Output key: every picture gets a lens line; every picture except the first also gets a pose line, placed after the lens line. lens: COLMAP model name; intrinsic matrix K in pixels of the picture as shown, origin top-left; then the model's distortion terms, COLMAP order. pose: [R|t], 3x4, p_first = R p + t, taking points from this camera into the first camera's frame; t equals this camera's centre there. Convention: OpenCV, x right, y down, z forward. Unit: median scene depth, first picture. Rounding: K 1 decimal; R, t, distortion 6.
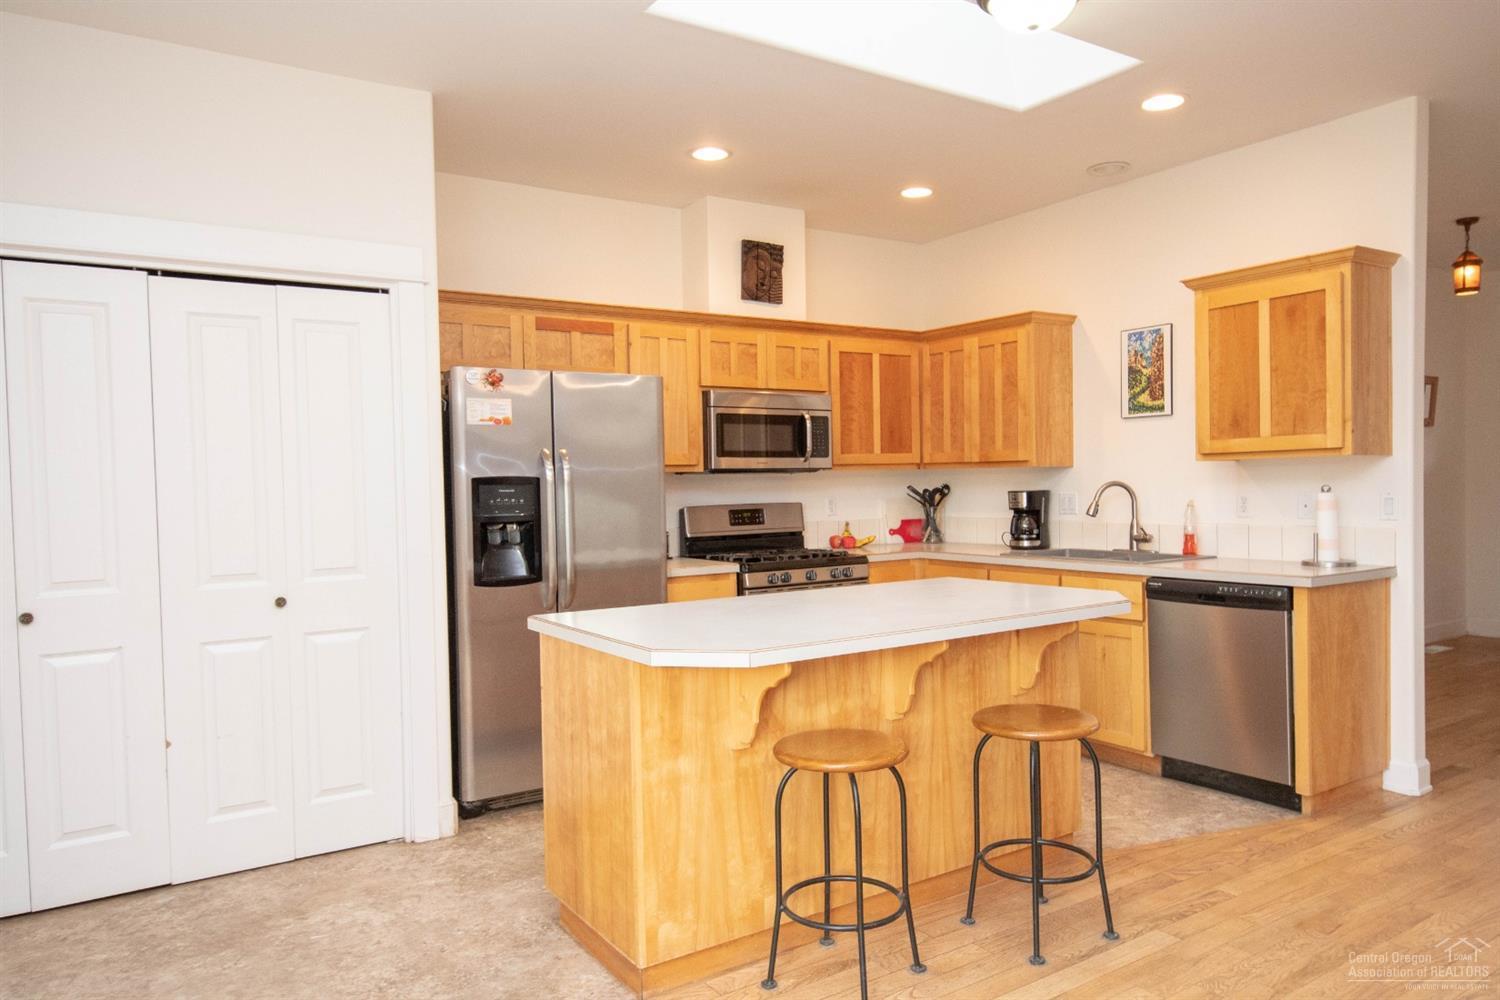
lens RADIAL K [[997.3, 0, 759.5], [0, 997.3, 498.9], [0, 0, 1]] dist [-0.008429, 0.007920]
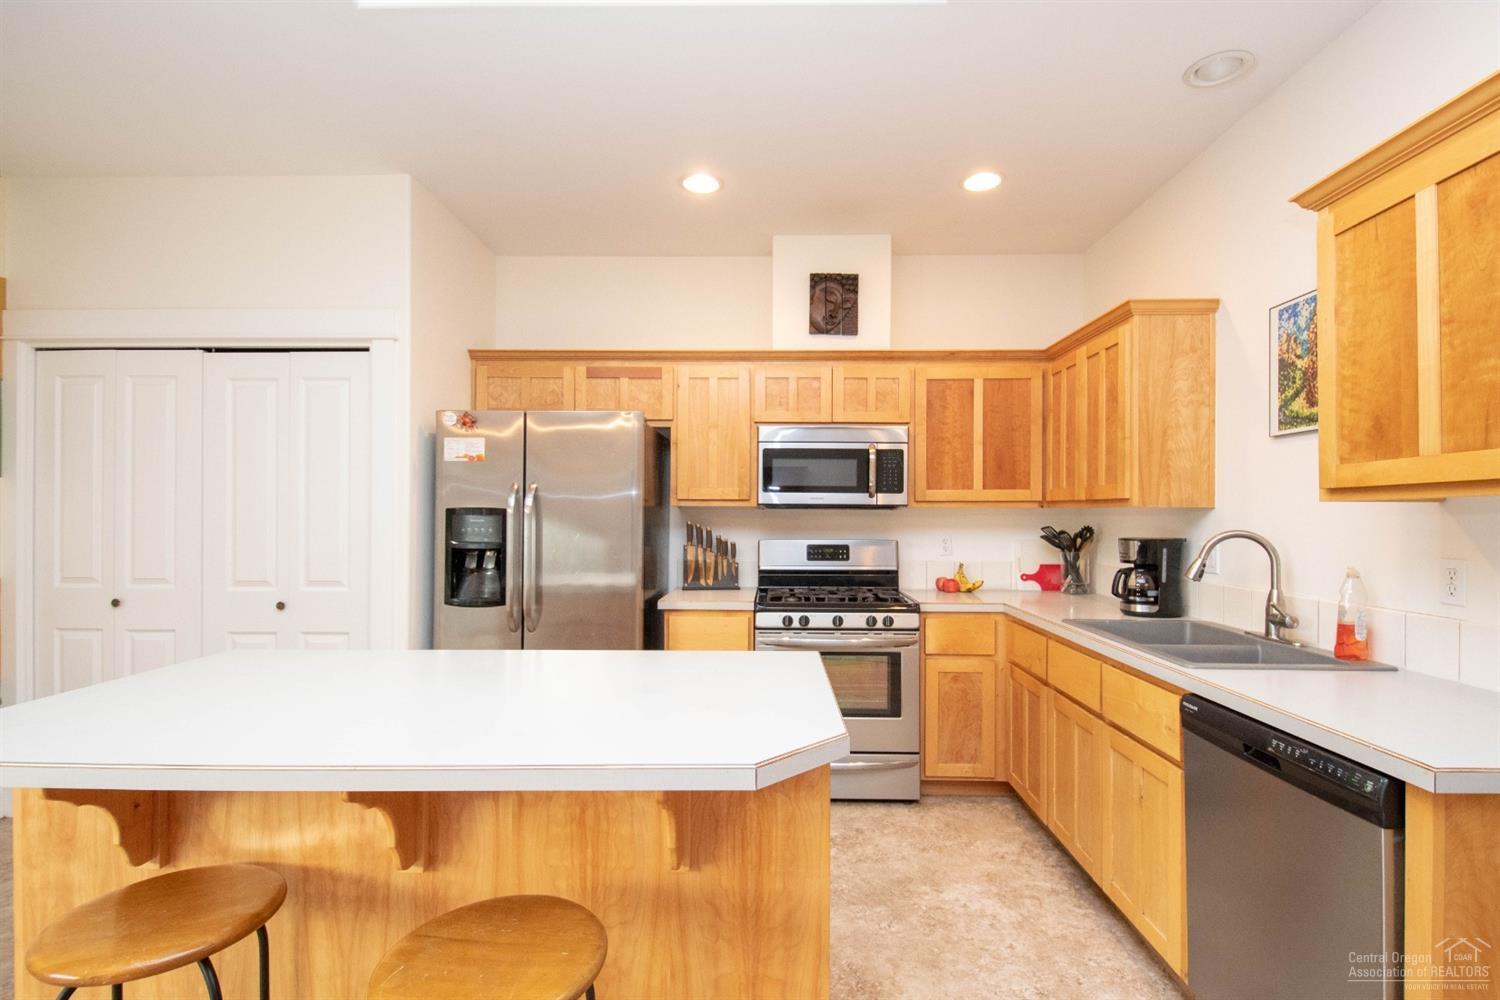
lens RADIAL K [[694.5, 0, 764.1], [0, 694.5, 503.3], [0, 0, 1]] dist [0.012009, -0.007329]
pose [[0.828132, 0.013256, -0.560376, 0.351225], [-0.029592, 0.999360, -0.020091, -0.016890], [0.559751, 0.033221, 0.827995, 0.426224]]
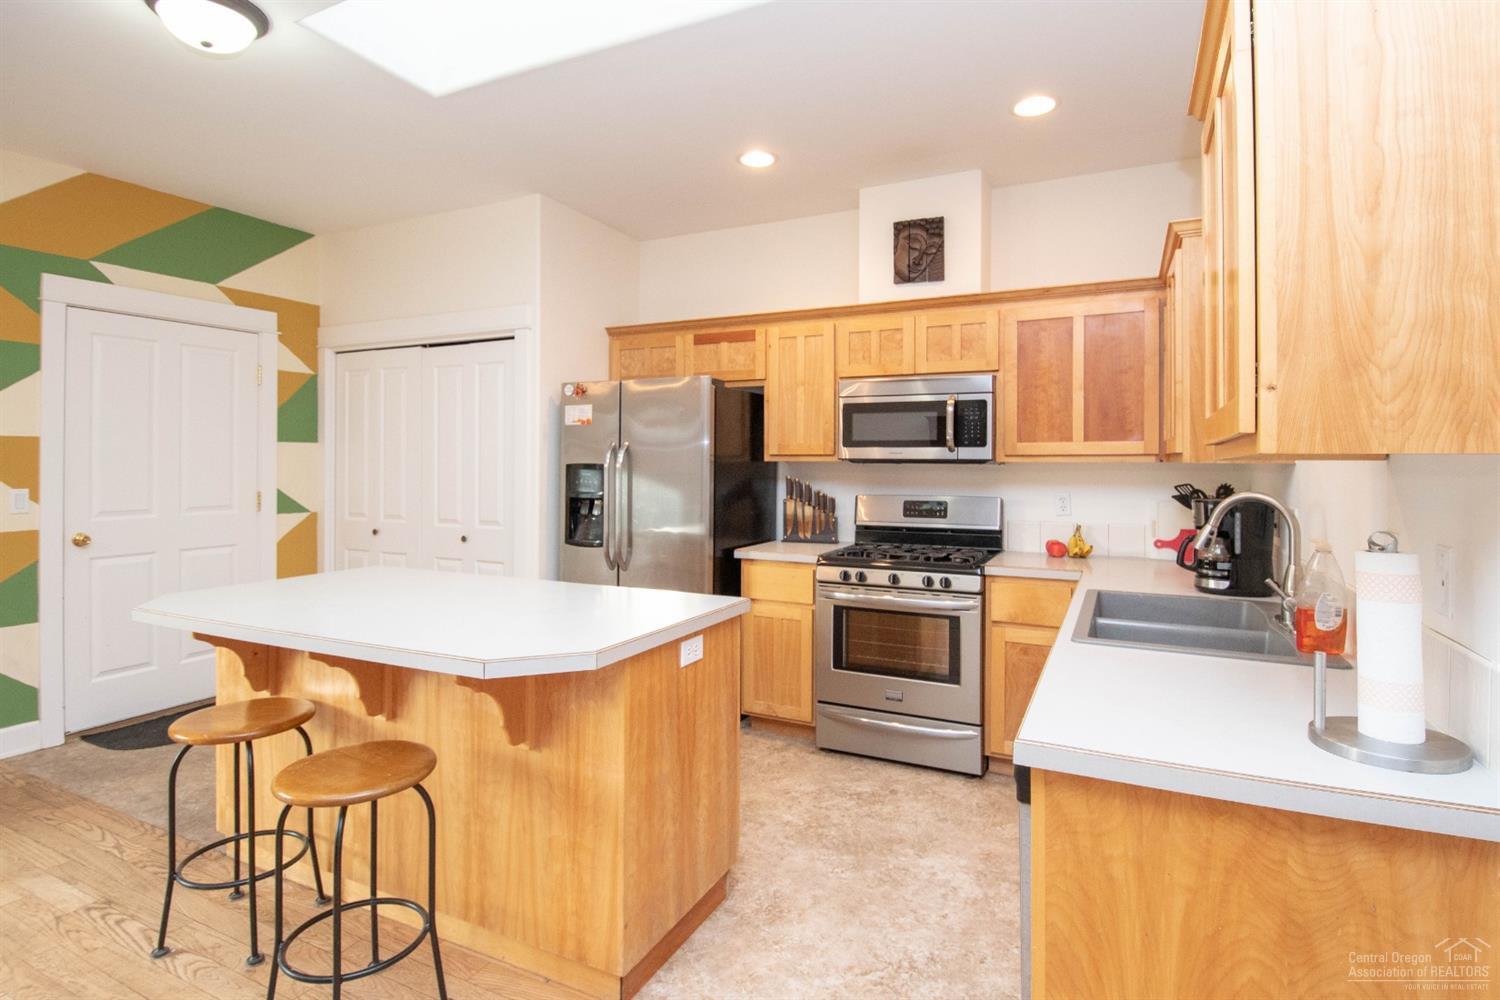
lens RADIAL K [[751.4, 0, 767.4], [0, 751.4, 454.1], [0, 0, 1]] dist [-0.002039, -0.001789]
pose [[0.519423, 0.009620, -0.854463, 0.567894], [-0.028081, 0.999589, -0.005816, -0.028759], [0.854056, 0.027015, 0.519480, 0.545082]]
